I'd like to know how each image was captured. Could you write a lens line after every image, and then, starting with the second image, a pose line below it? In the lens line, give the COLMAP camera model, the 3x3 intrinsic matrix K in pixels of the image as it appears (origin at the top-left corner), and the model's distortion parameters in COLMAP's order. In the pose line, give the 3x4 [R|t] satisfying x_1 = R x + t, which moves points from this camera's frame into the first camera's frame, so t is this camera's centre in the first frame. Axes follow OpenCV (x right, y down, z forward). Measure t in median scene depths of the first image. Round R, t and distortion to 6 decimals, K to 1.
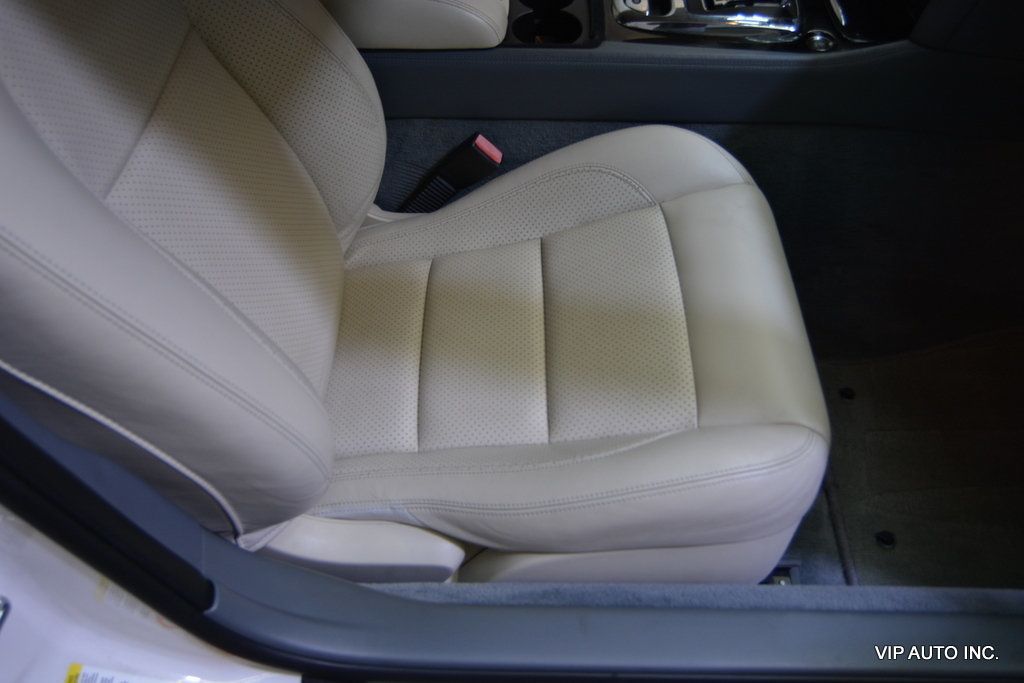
lens RADIAL K [[838.9, 0, 511.8], [0, 838.9, 346.0], [0, 0, 1]] dist [-0.014560, -0.003729]
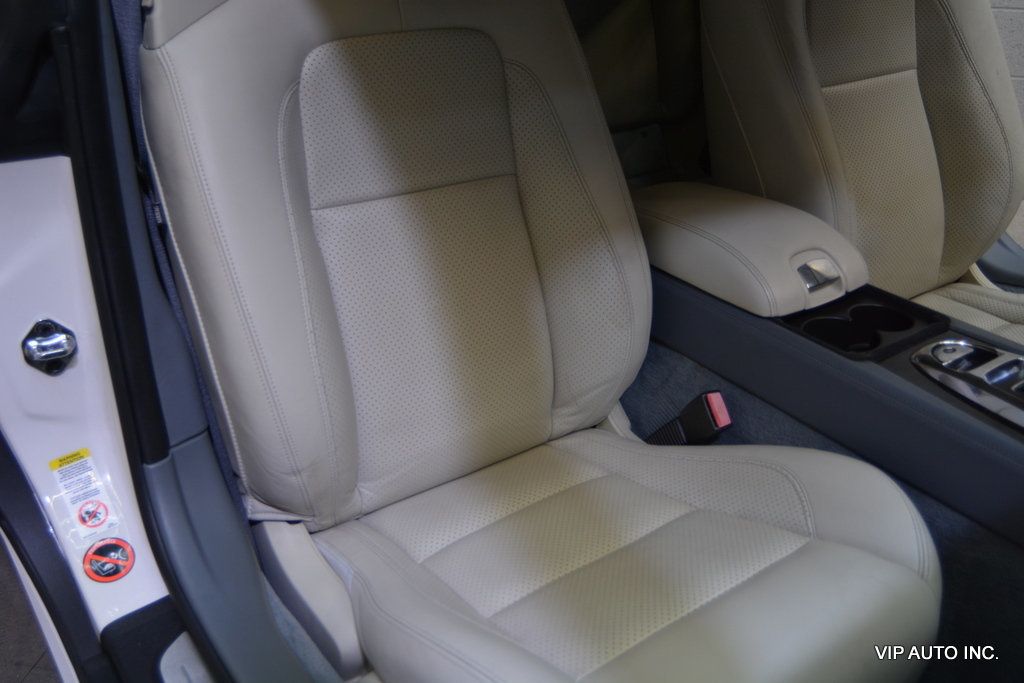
lens RADIAL K [[994.0, 0, 514.2], [0, 994.0, 338.7], [0, 0, 1]] dist [-0.005008, 0.000000]
pose [[0.596274, 0.382499, -0.705798, 0.618293], [-0.645016, 0.751687, -0.137556, 0.010176], [0.477924, 0.537272, 0.694930, 0.063611]]
